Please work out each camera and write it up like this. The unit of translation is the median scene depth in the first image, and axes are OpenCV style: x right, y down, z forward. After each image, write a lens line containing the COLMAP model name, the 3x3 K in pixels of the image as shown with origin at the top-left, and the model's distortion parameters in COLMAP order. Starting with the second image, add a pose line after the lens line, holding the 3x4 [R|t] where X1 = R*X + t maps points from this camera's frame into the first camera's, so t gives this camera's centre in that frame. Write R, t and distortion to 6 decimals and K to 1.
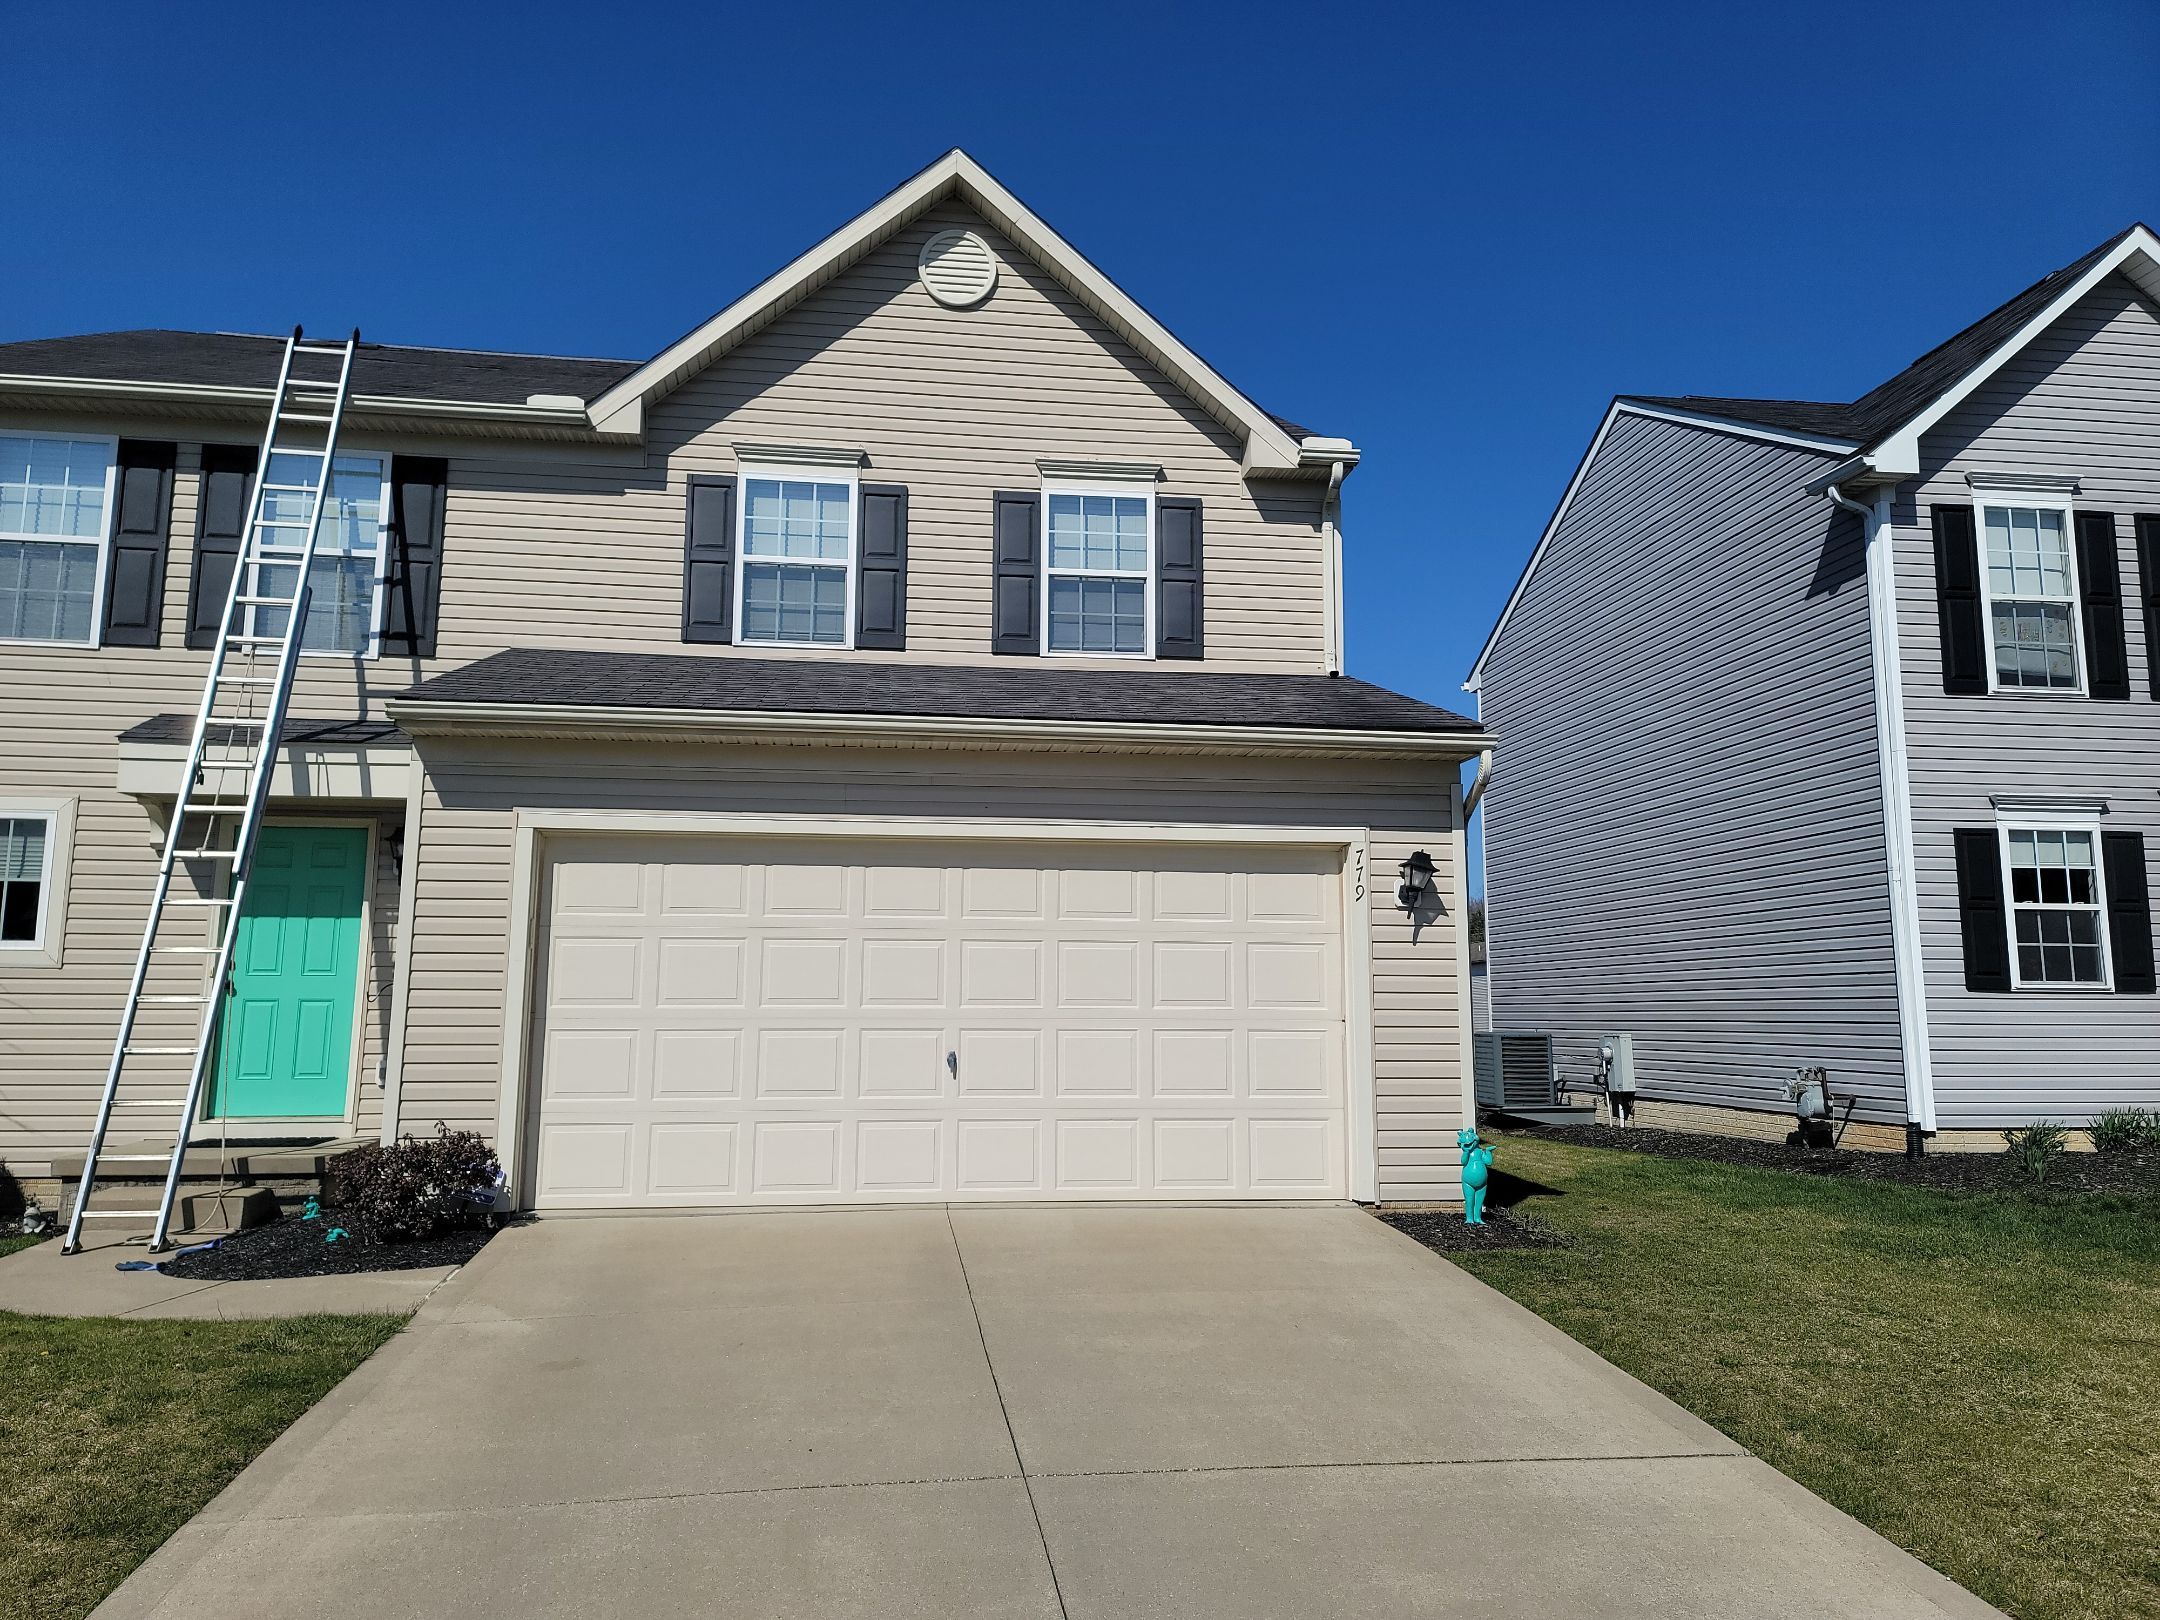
lens RADIAL K [[1554.2, 0, 1069.2], [0, 1554.2, 795.4], [0, 0, 1]] dist [0.078570, -0.058000]
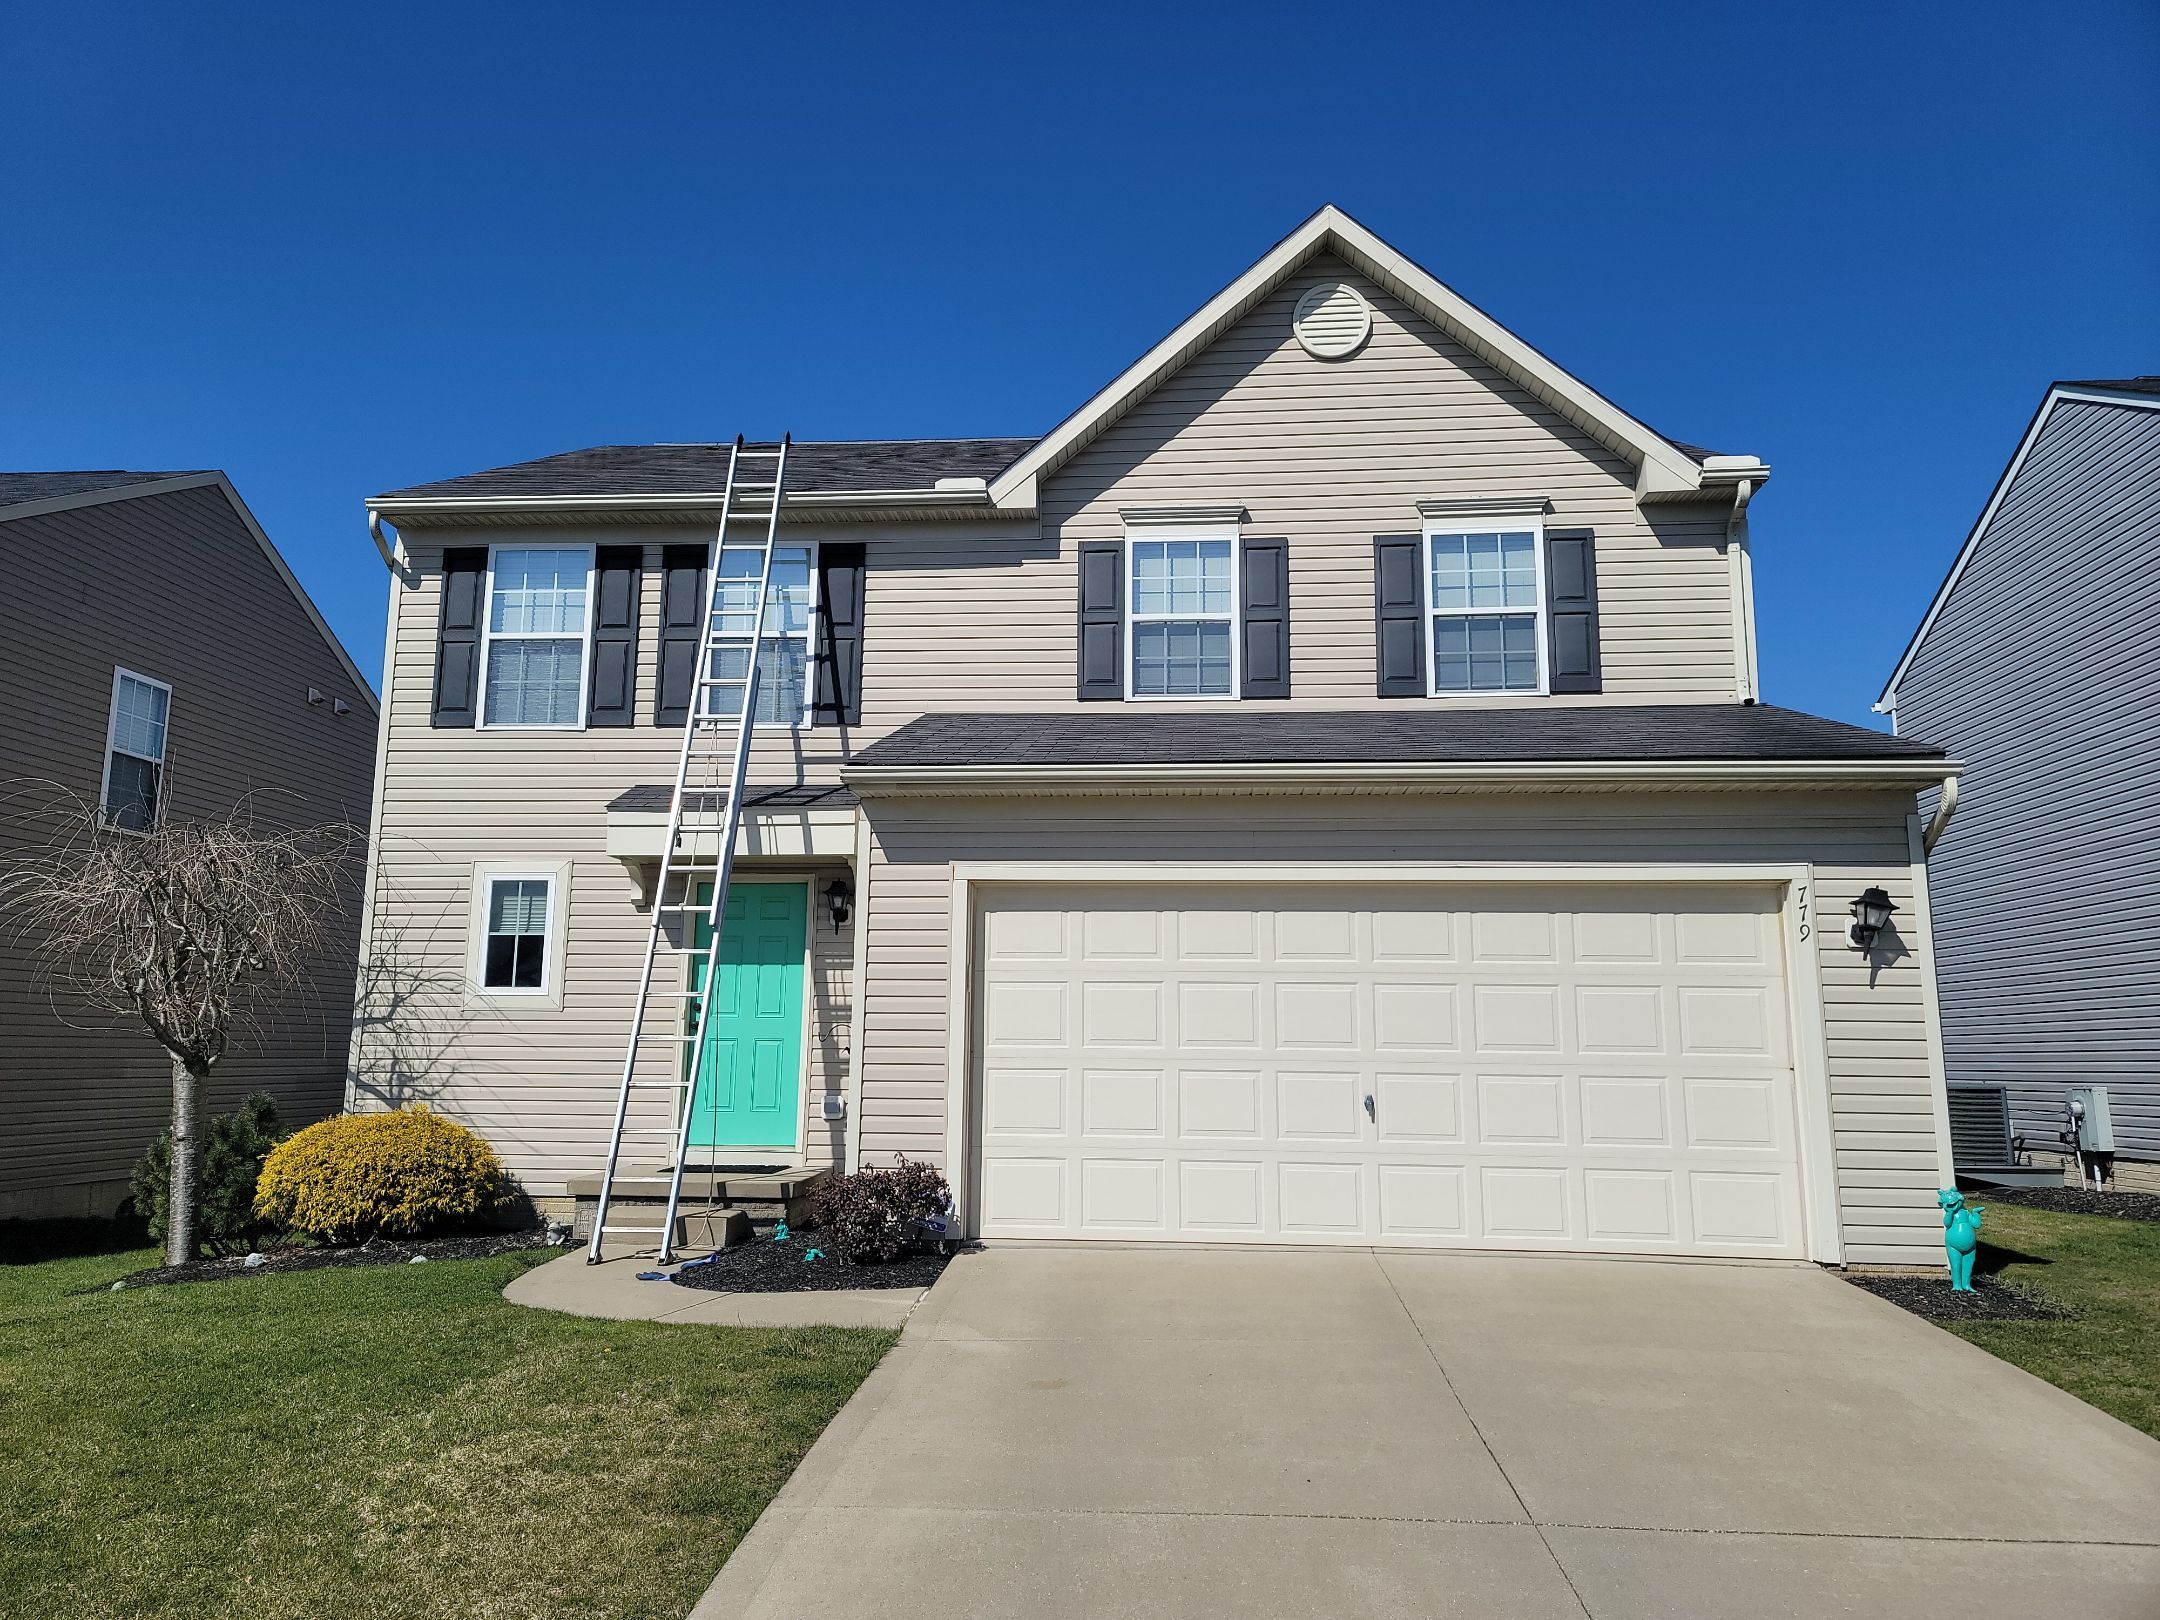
lens RADIAL K [[1554.2, 0, 1056.0], [0, 1554.2, 797.1], [0, 0, 1]] dist [0.078570, -0.058000]
pose [[0.977050, -0.030976, -0.210745, -0.044622], [0.025270, 0.999239, -0.029715, -0.002311], [0.211505, 0.023708, 0.977089, -0.025453]]
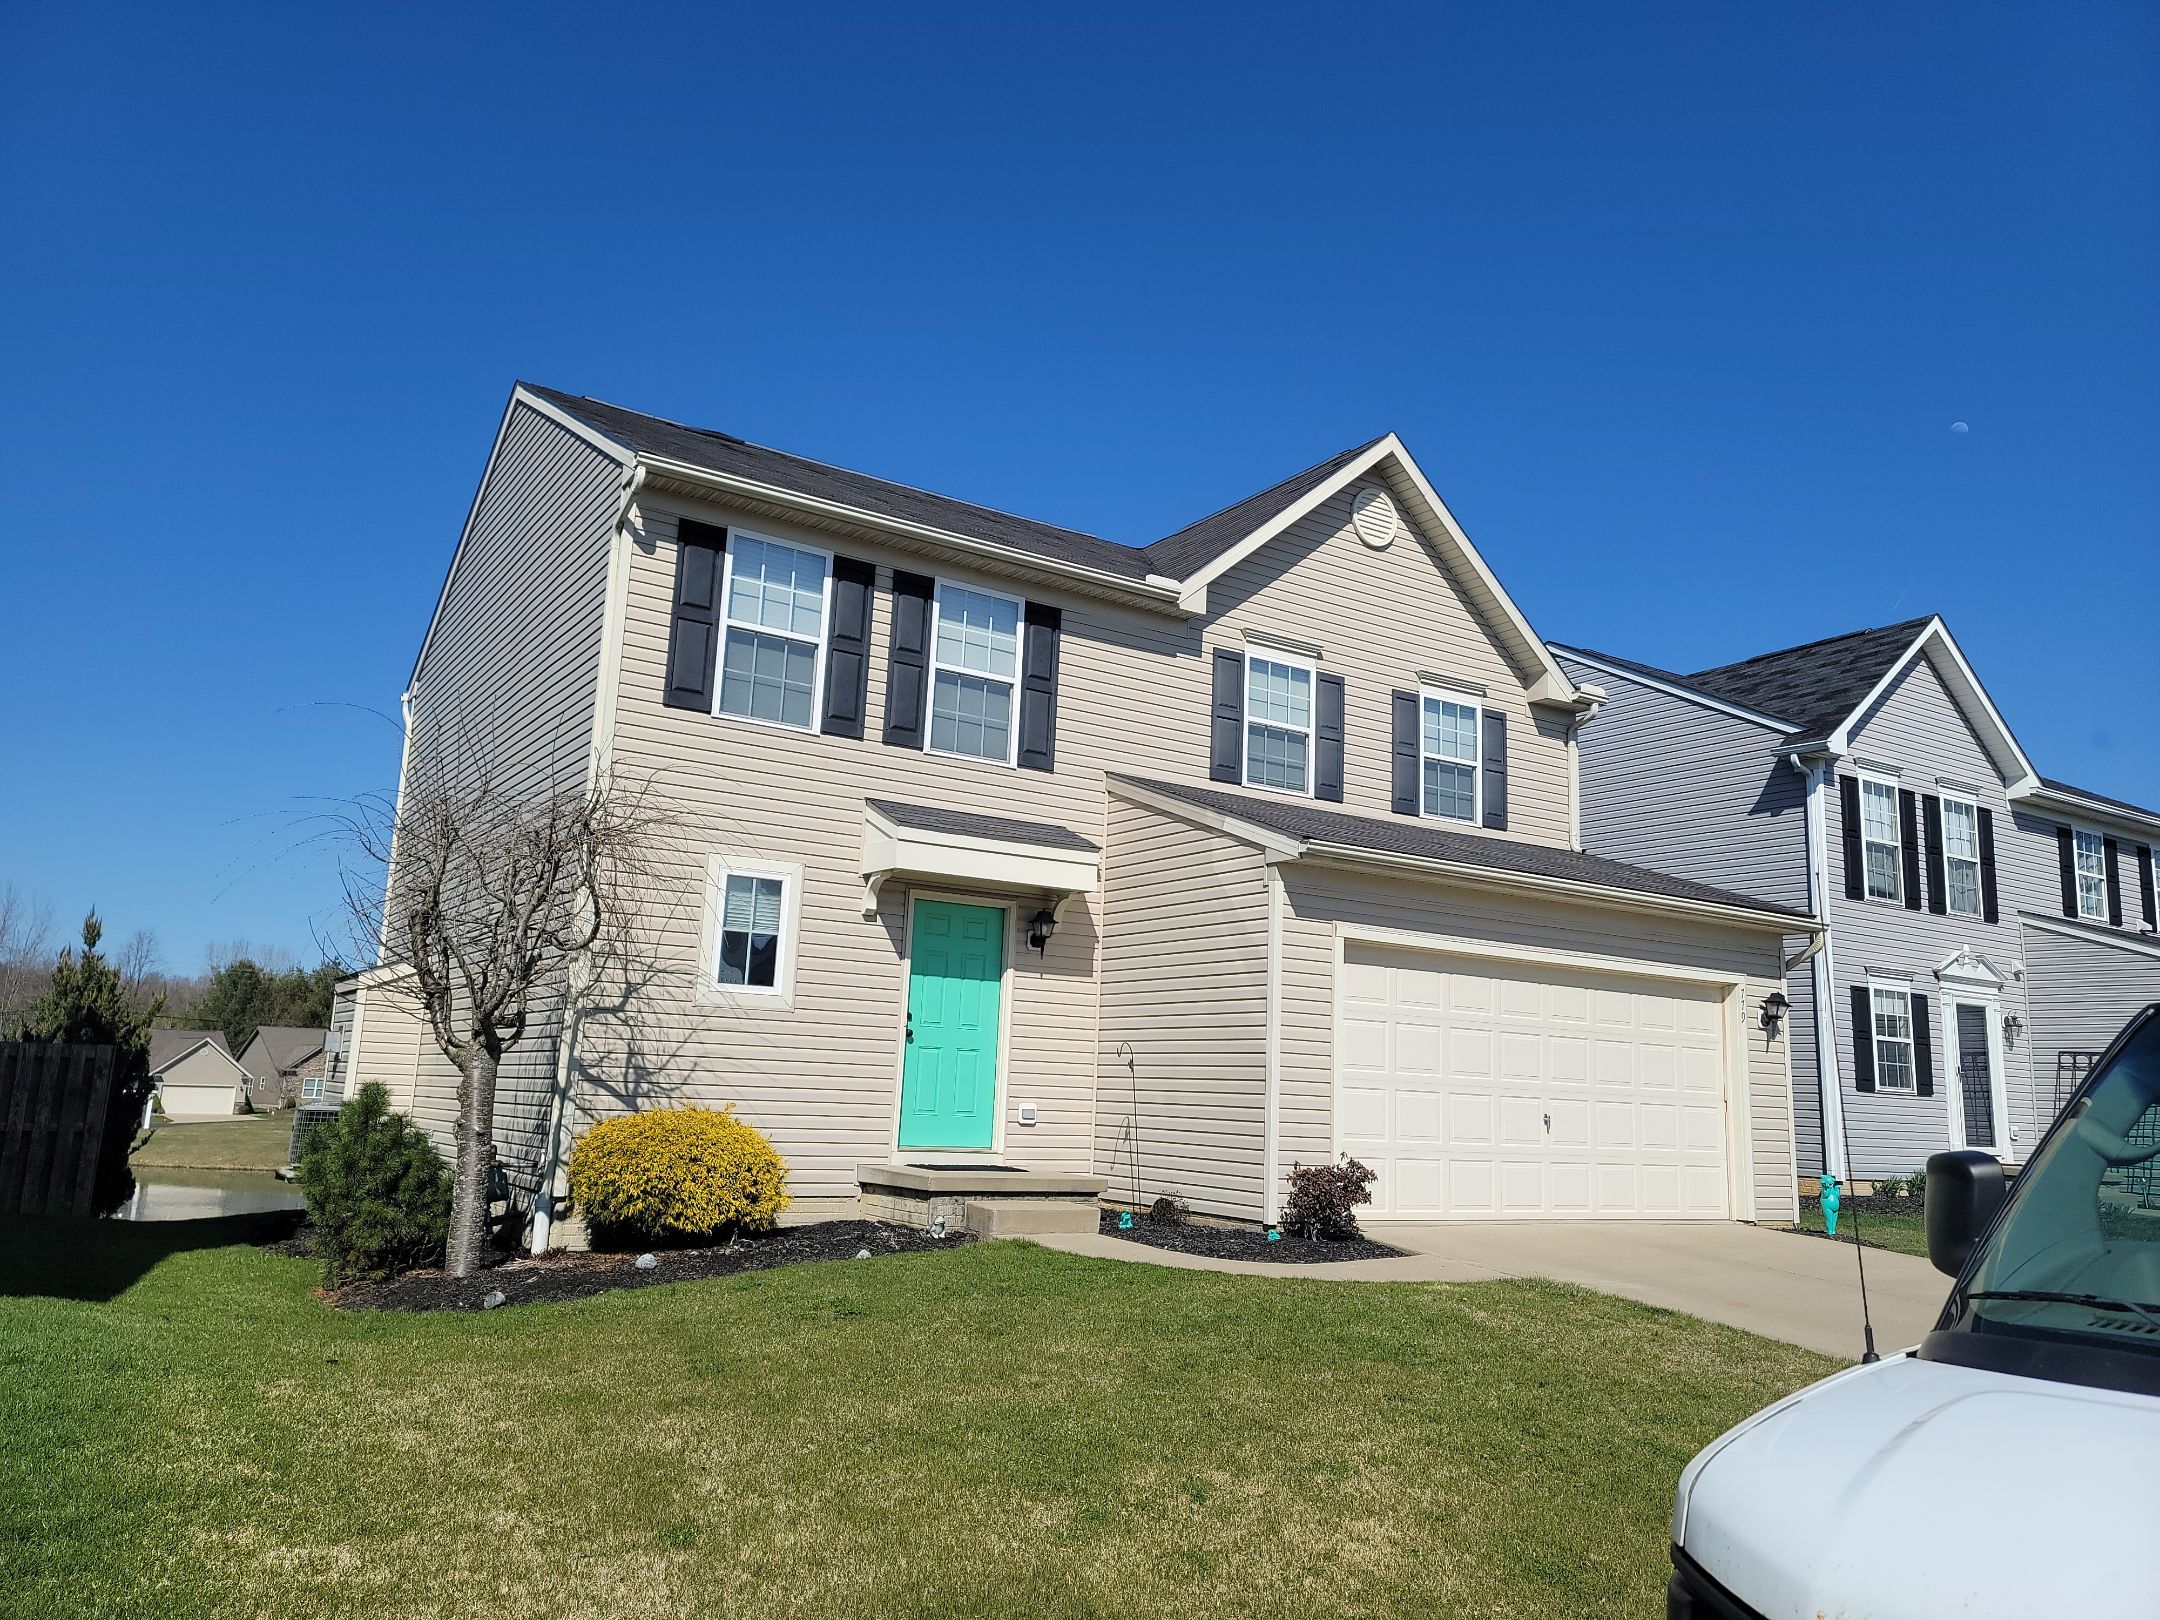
lens RADIAL K [[1554.2, 0, 1118.4], [0, 1554.2, 800.4], [0, 0, 1]] dist [0.078570, -0.058000]
pose [[0.900776, 0.112706, 0.419405, -0.867477], [-0.099004, 0.993600, -0.054372, -0.005051], [-0.422848, 0.007454, 0.906170, -0.117082]]
